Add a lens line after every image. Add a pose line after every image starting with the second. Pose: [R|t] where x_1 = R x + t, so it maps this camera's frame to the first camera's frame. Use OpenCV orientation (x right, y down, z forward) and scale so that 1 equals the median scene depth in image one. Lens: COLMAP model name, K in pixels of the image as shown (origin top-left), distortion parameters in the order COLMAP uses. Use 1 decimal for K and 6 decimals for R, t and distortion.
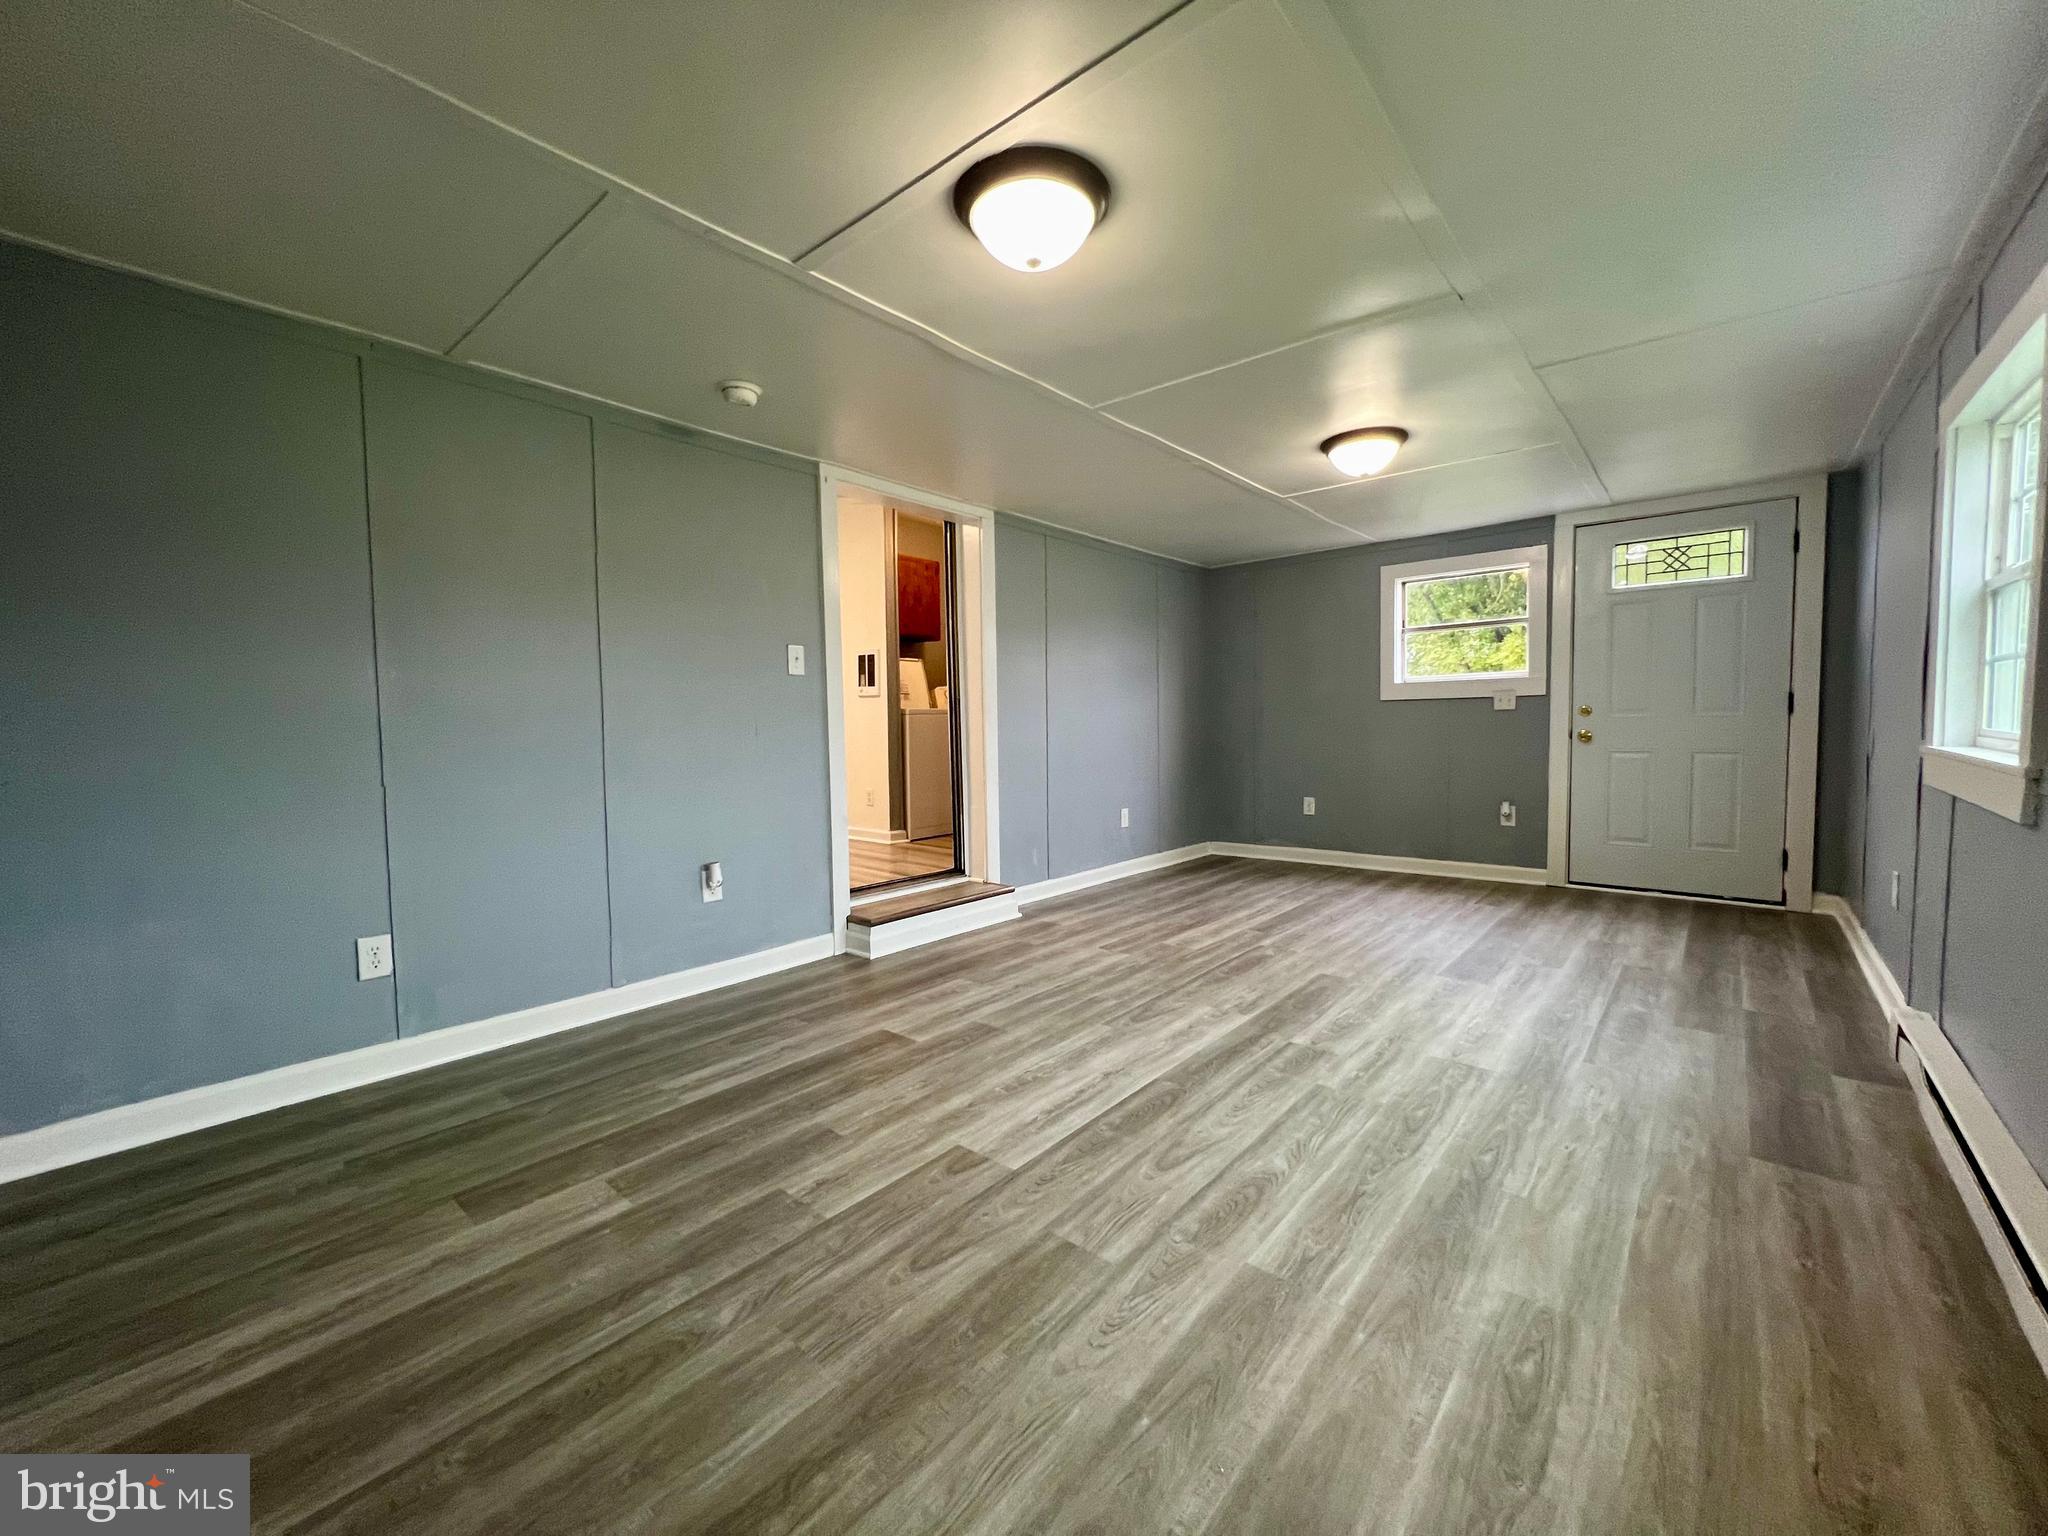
lens RADIAL K [[819.8, 0, 1019.9], [0, 819.8, 763.7], [0, 0, 1]] dist [-0.002124, 0.000020]
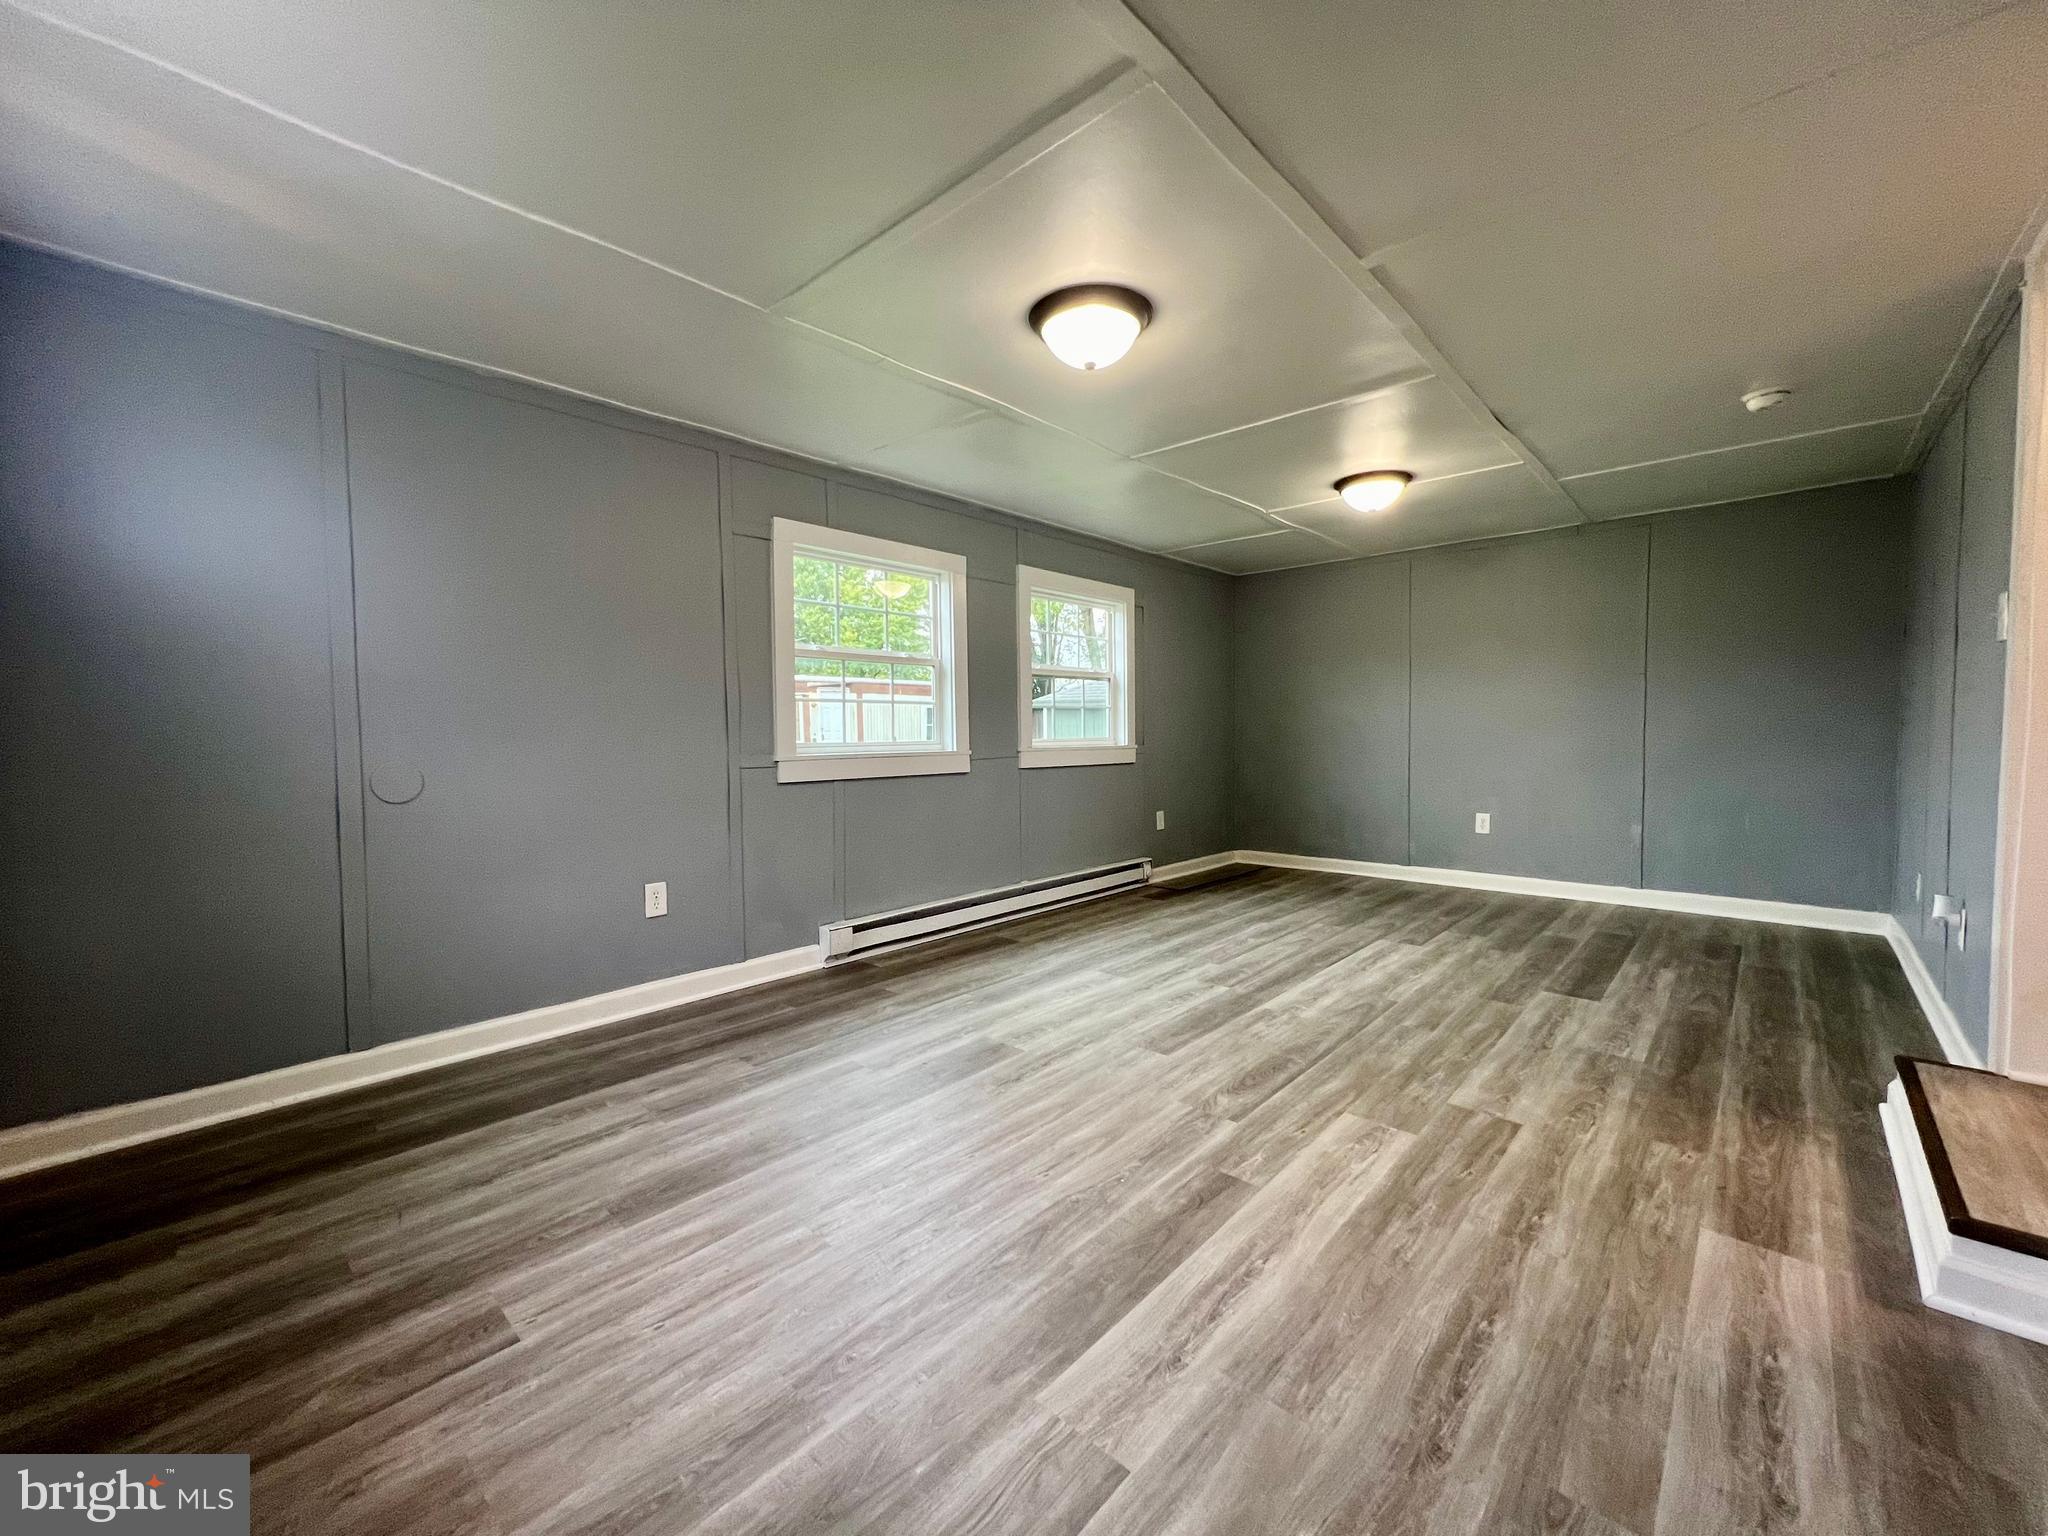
lens RADIAL K [[819.8, 0, 1019.9], [0, 819.8, 763.7], [0, 0, 1]] dist [-0.002124, 0.000020]
pose [[-0.999152, 0.020799, 0.035527, 0.554181], [0.024288, 0.994611, 0.100791, -0.121263], [-0.033239, 0.101568, -0.994273, 2.051031]]
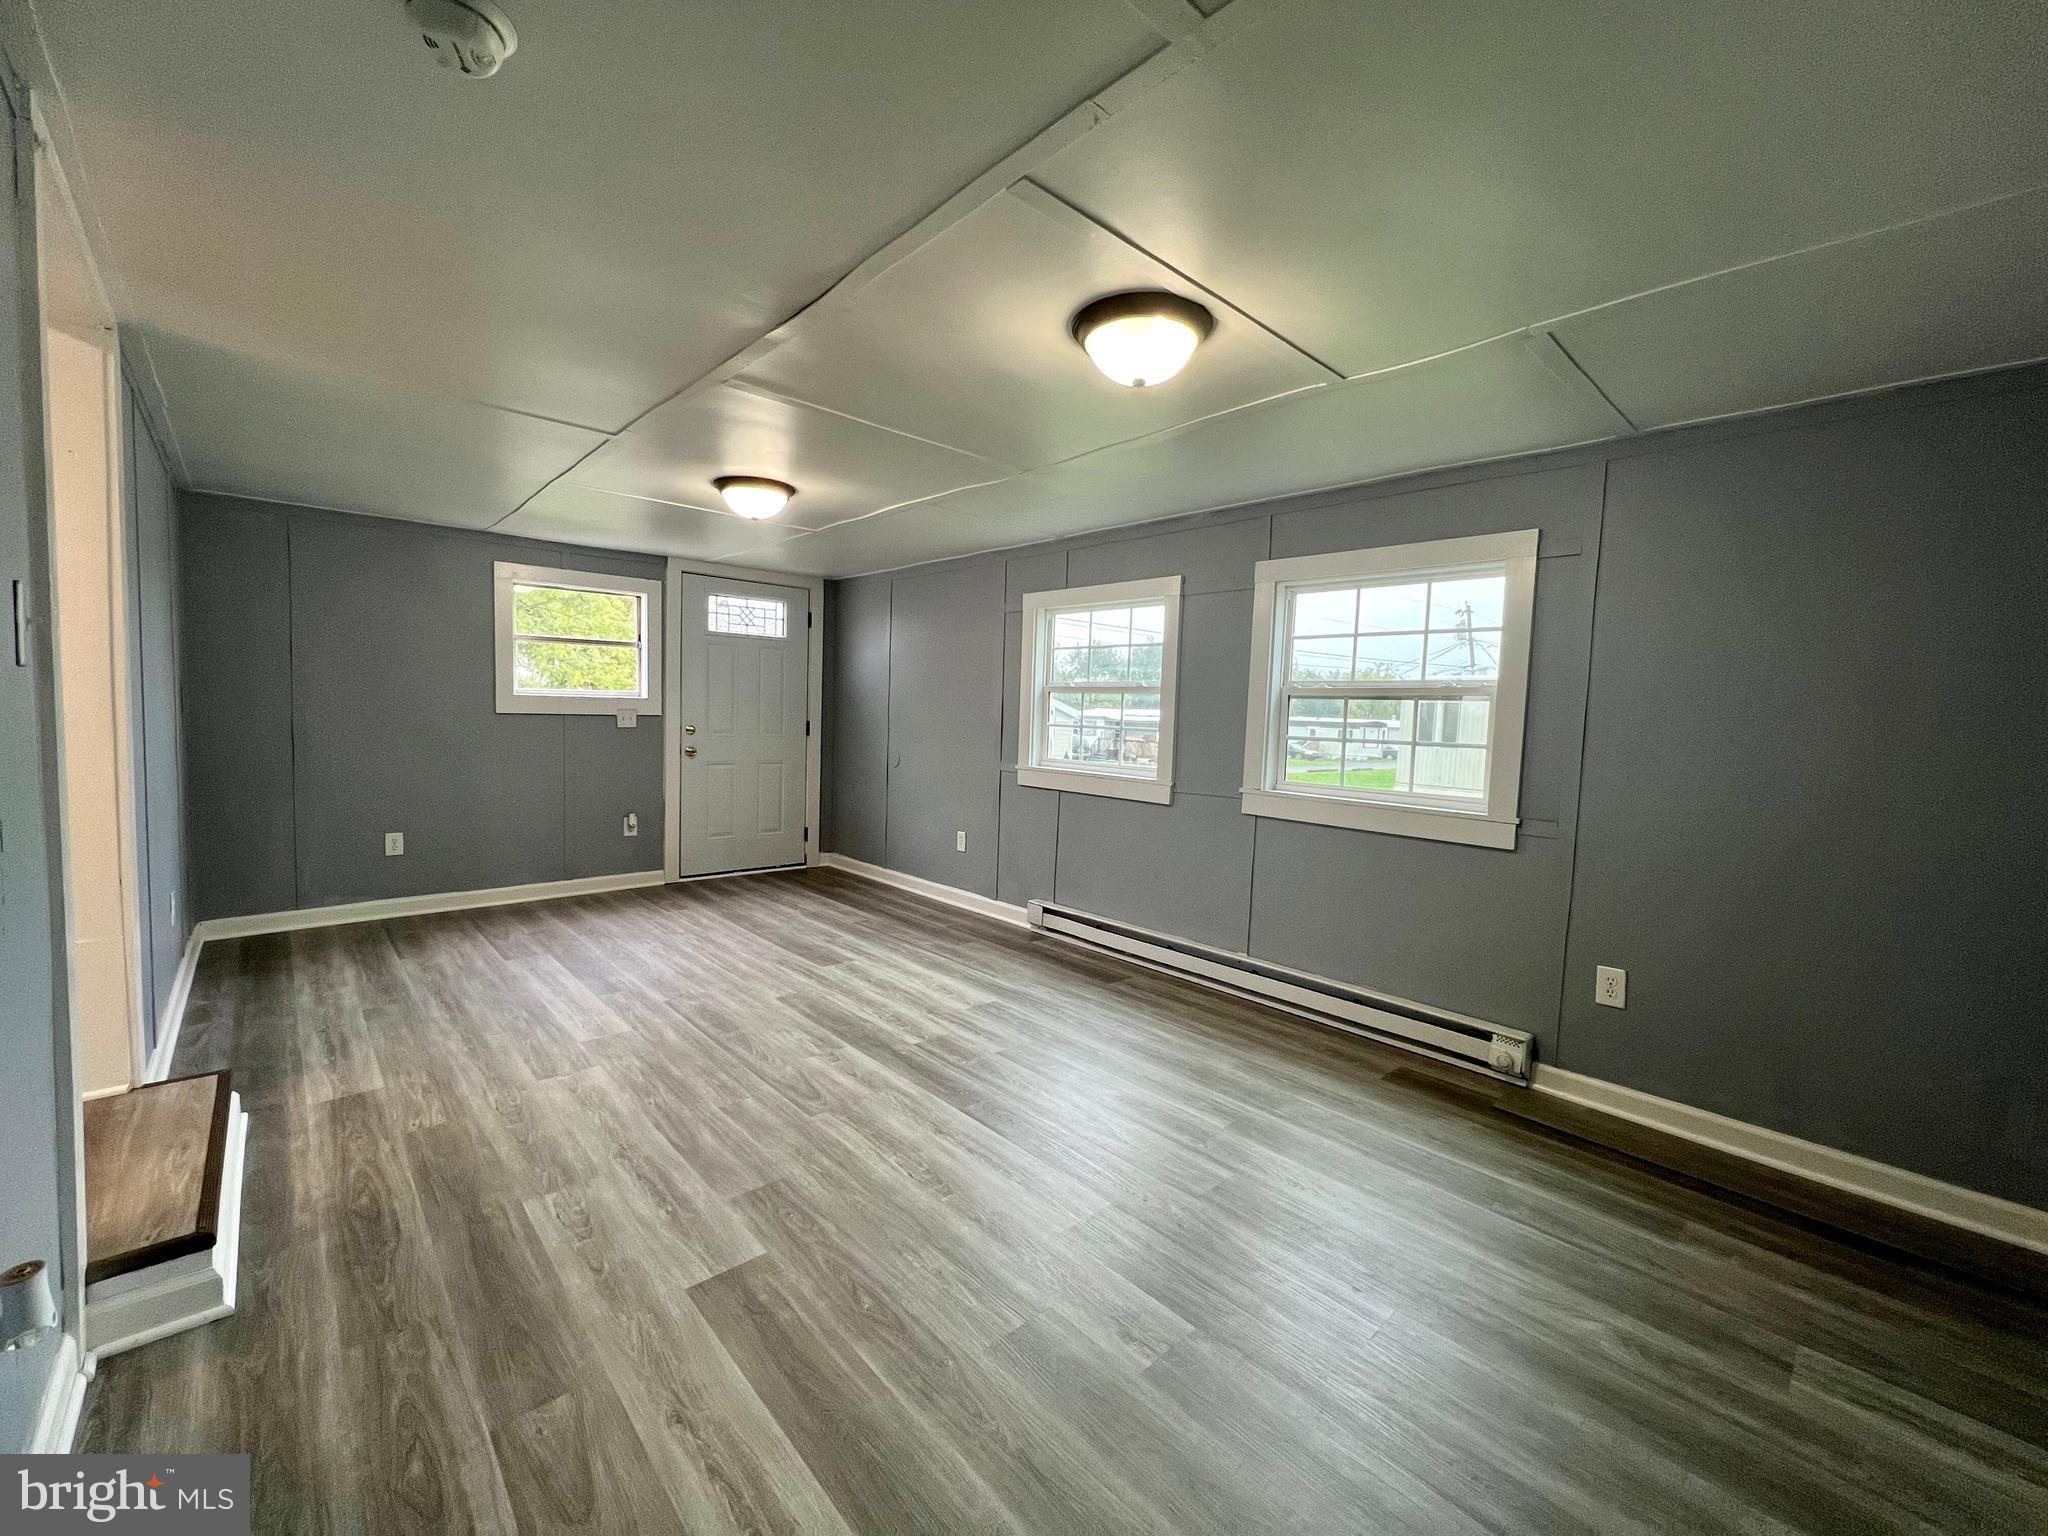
lens RADIAL K [[819.8, 0, 1019.9], [0, 819.8, 763.7], [0, 0, 1]] dist [-0.002124, 0.000020]
pose [[0.115871, -0.041743, 0.992387, -0.720301], [0.021516, 0.998988, 0.039509, -0.088581], [-0.993031, 0.016775, 0.116652, 0.660730]]
